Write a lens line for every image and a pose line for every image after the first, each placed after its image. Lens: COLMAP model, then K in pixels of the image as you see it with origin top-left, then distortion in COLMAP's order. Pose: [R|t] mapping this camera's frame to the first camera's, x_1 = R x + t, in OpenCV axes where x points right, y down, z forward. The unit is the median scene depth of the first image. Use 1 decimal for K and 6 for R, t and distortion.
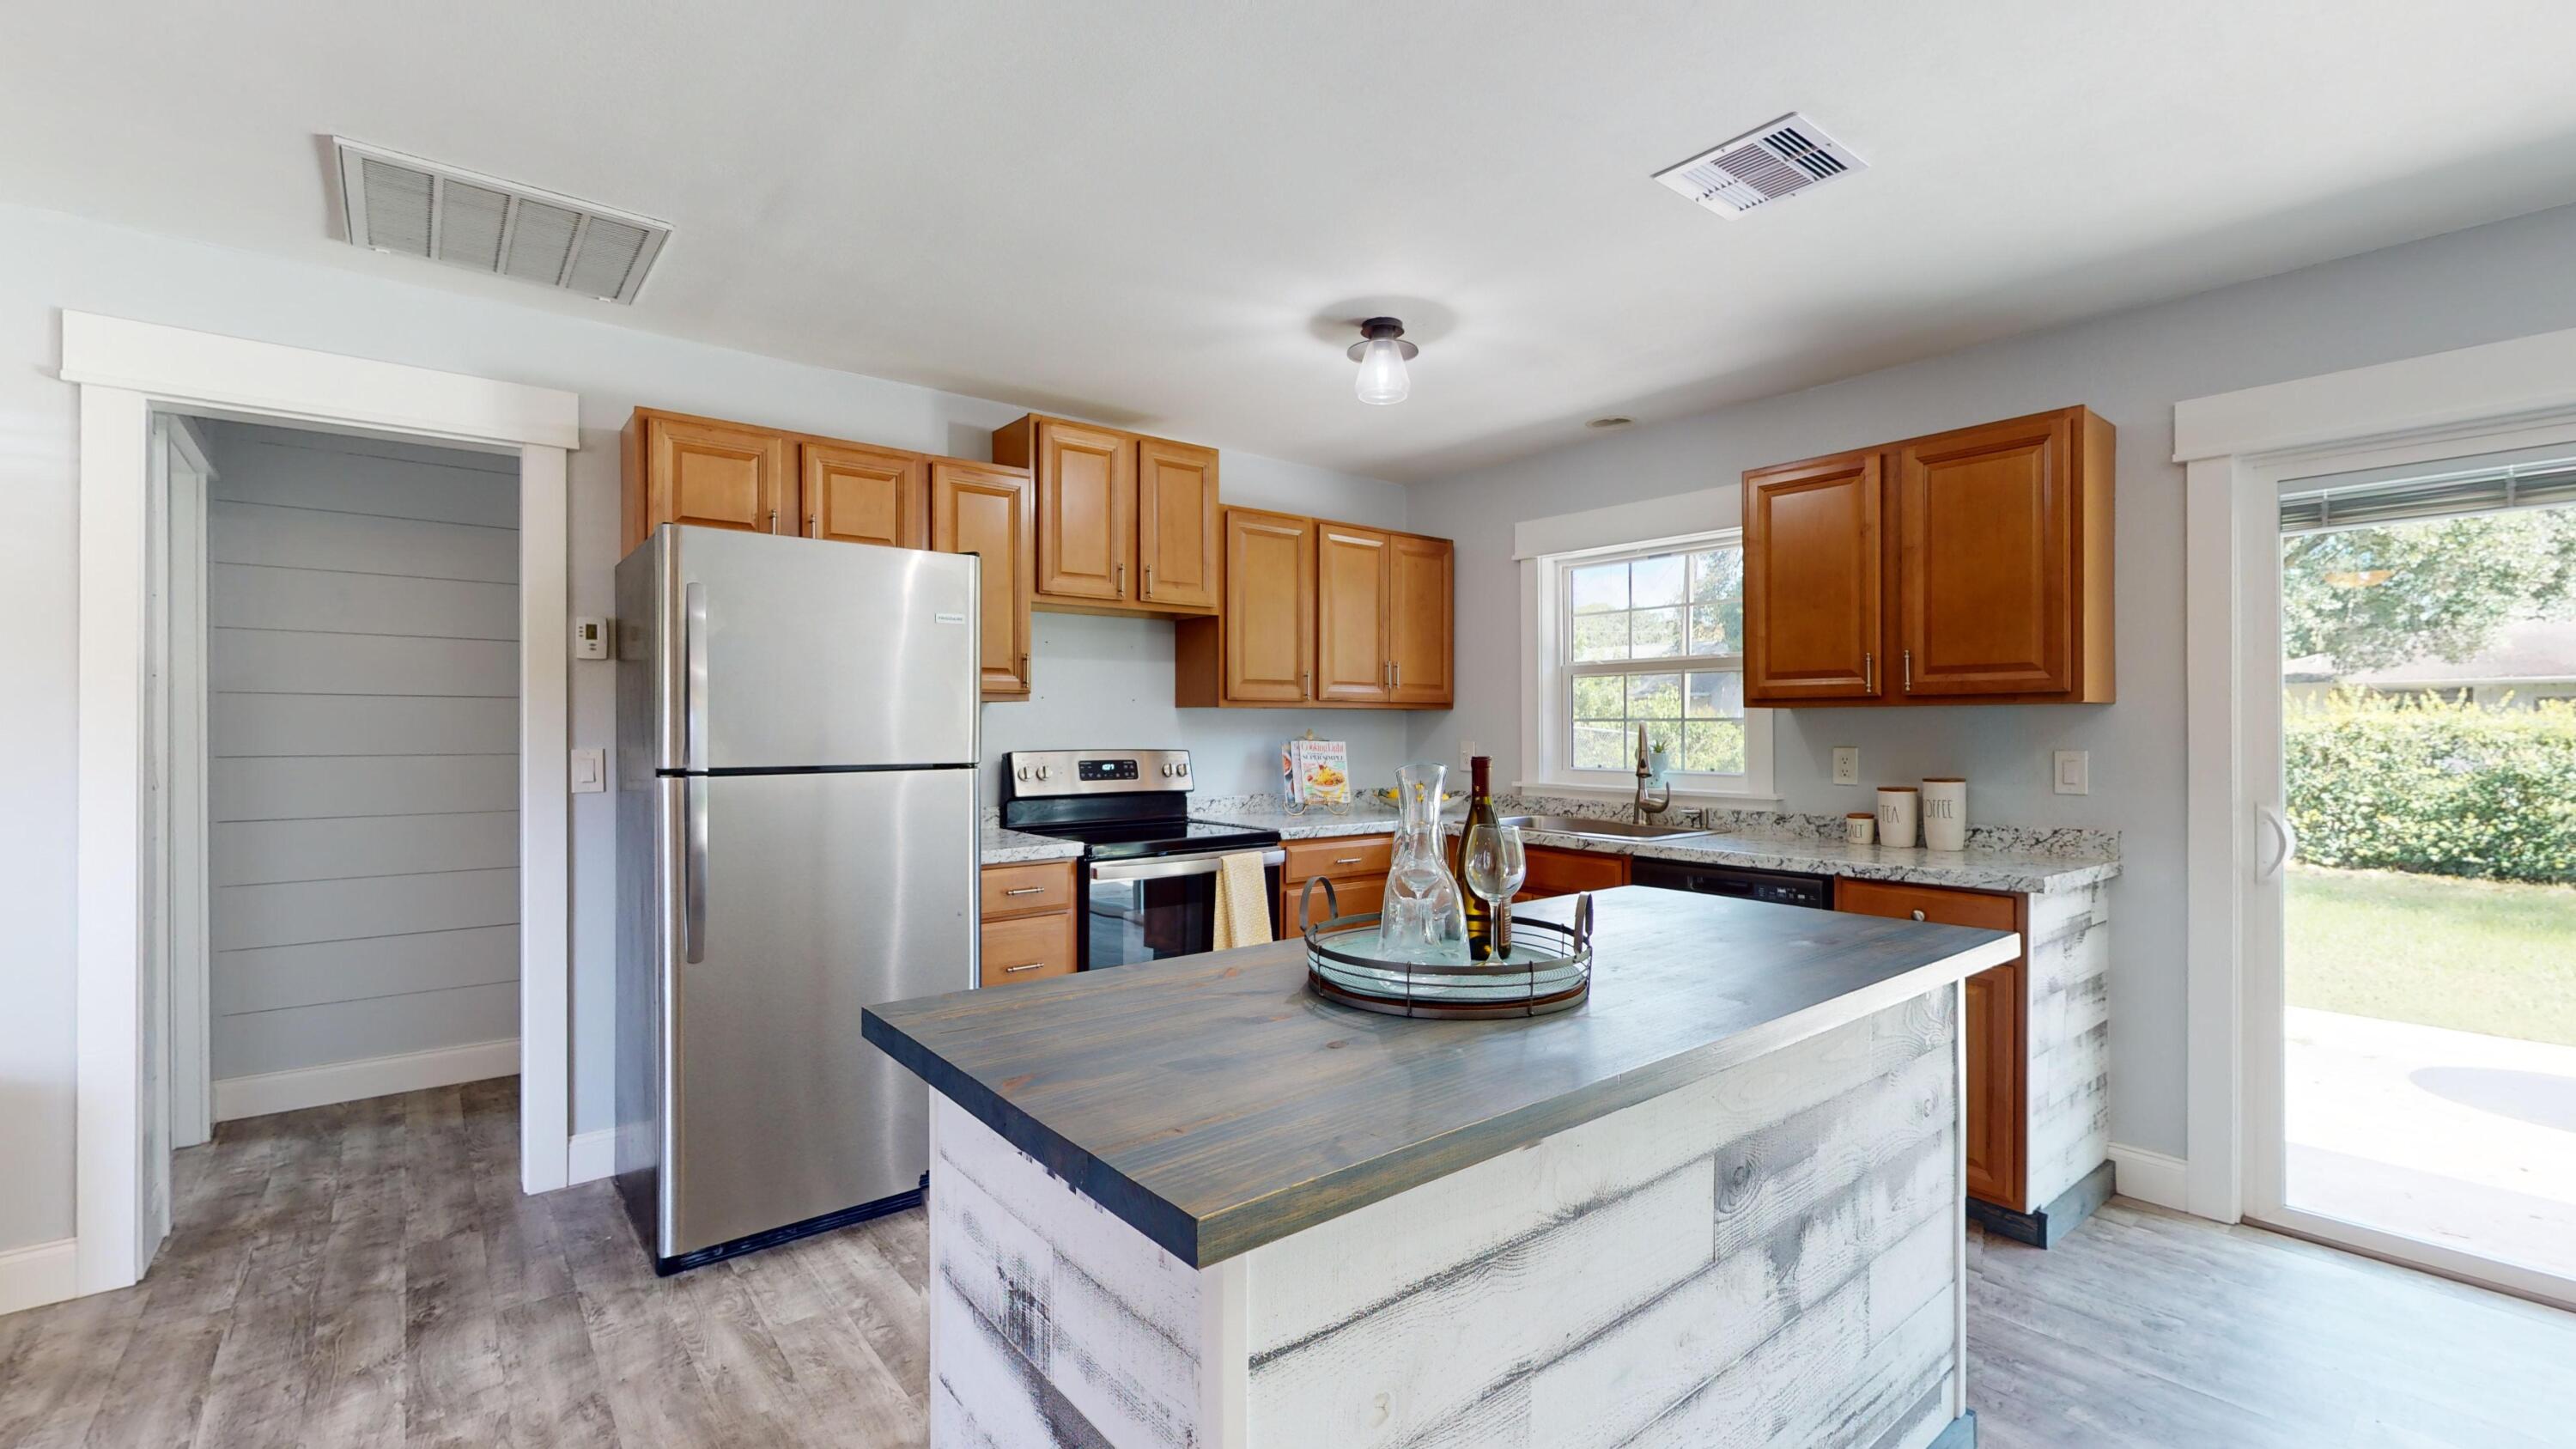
lens RADIAL K [[1071.4, 0, 1289.1], [0, 1071.4, 726.2], [0, 0, 1]] dist [-0.000920, 0.000090]
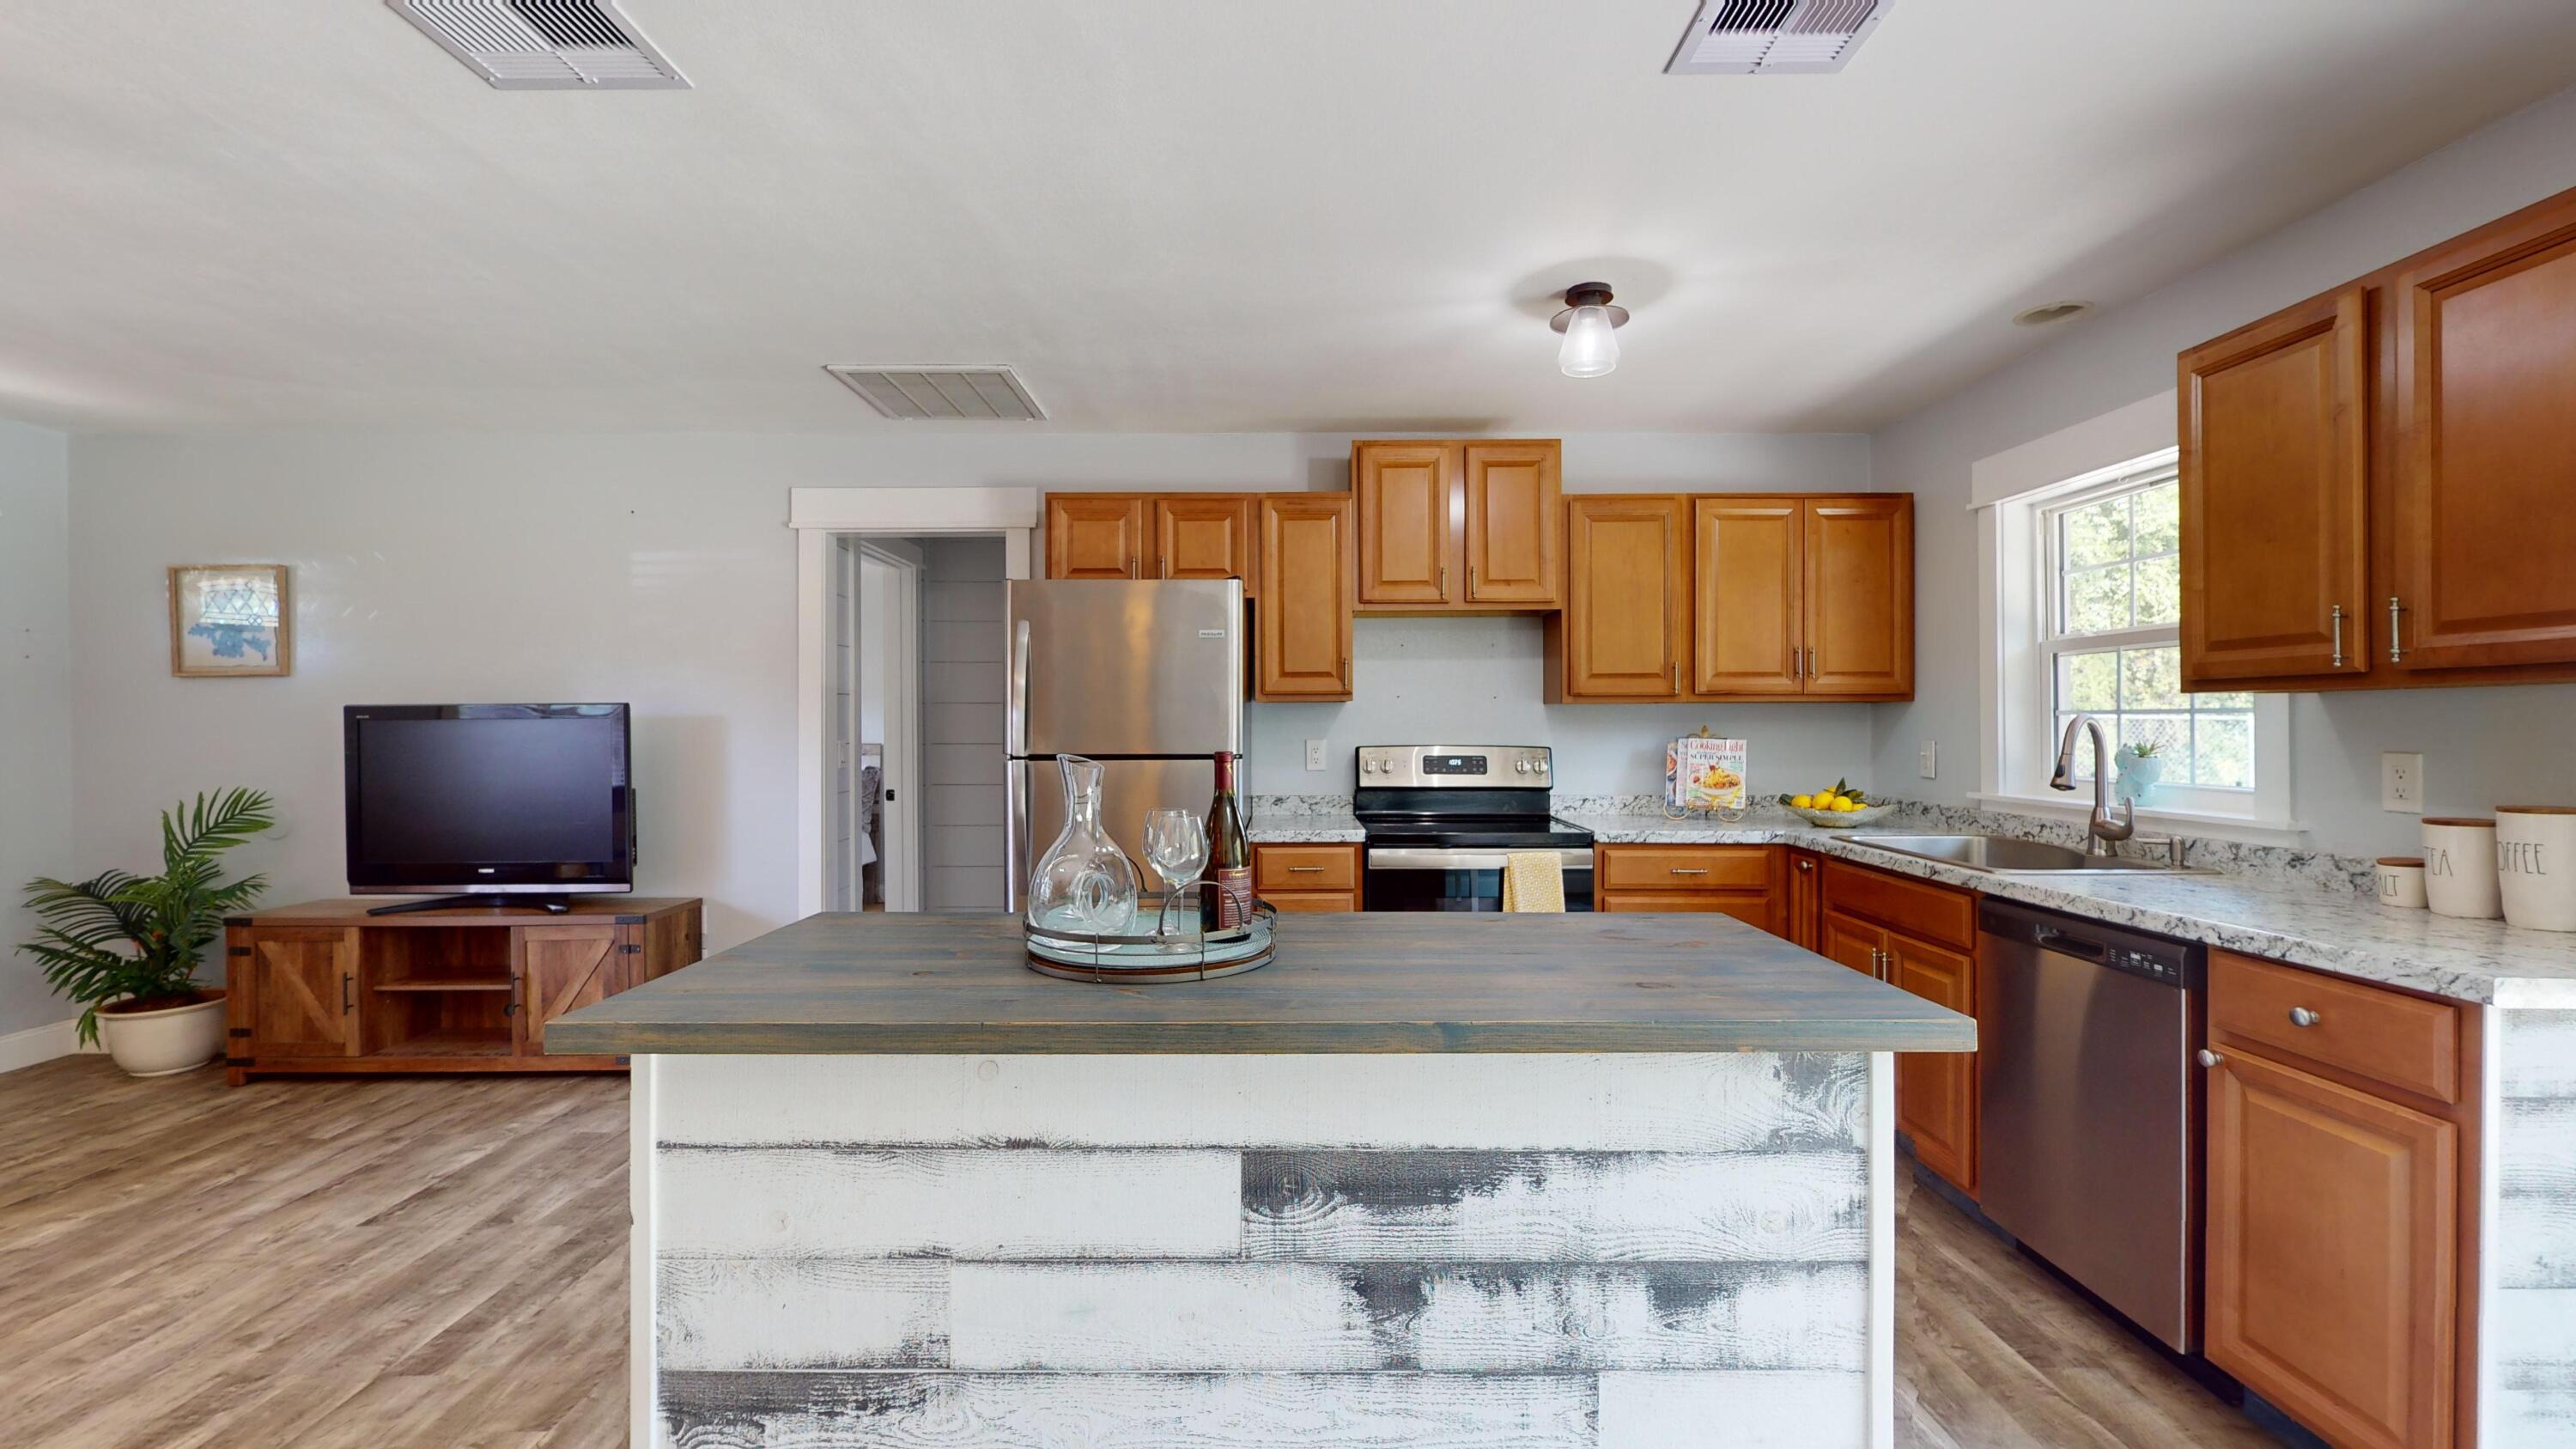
lens RADIAL K [[1071.4, 0, 1289.1], [0, 1071.4, 726.2], [0, 0, 1]] dist [-0.000920, 0.000090]
pose [[0.778169, 0.000189, -0.628055, 0.400397], [0.001857, 0.999995, 0.002601, 0.000468], [0.628053, -0.003190, 0.778164, 0.095389]]
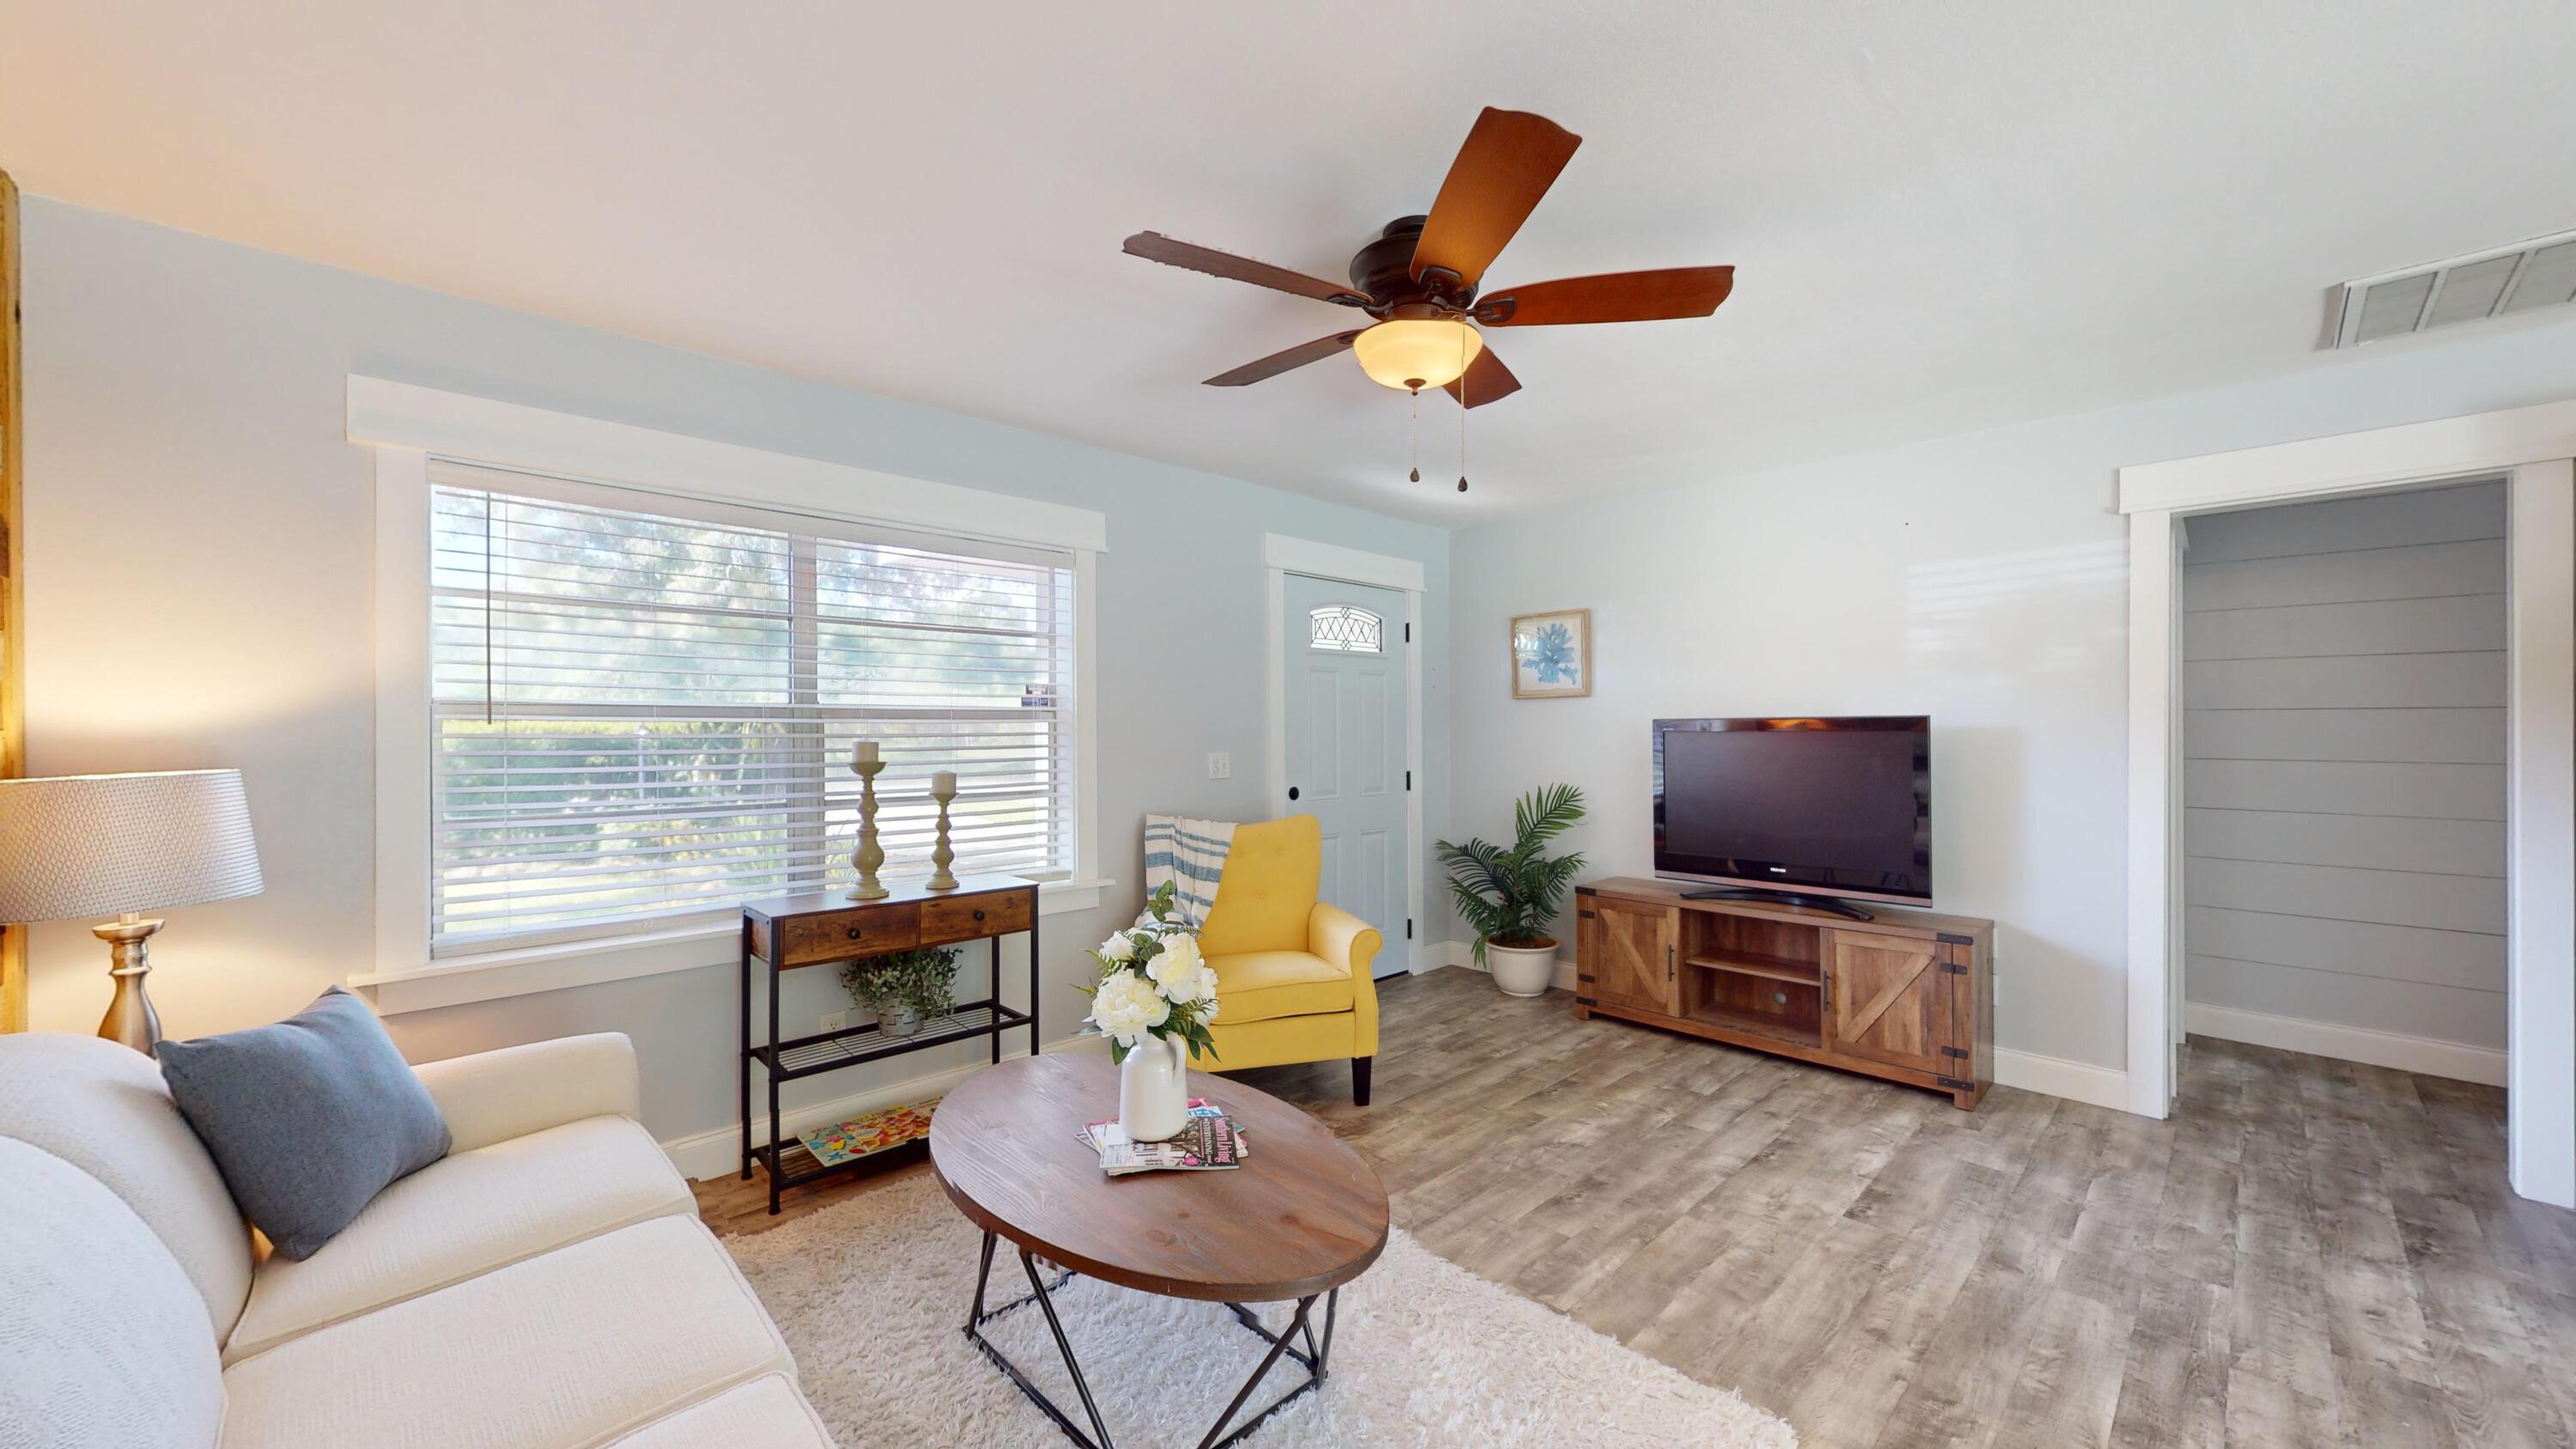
lens RADIAL K [[948.6, 0, 1289.1], [0, 948.6, 726.6], [0, 0, 1]] dist [0.000282, 0.000203]
pose [[0.084769, 0.000996, -0.996400, 0.078784], [0.001505, 0.999998, 0.001127, -0.013275], [0.996399, -0.001595, 0.084768, -0.209138]]
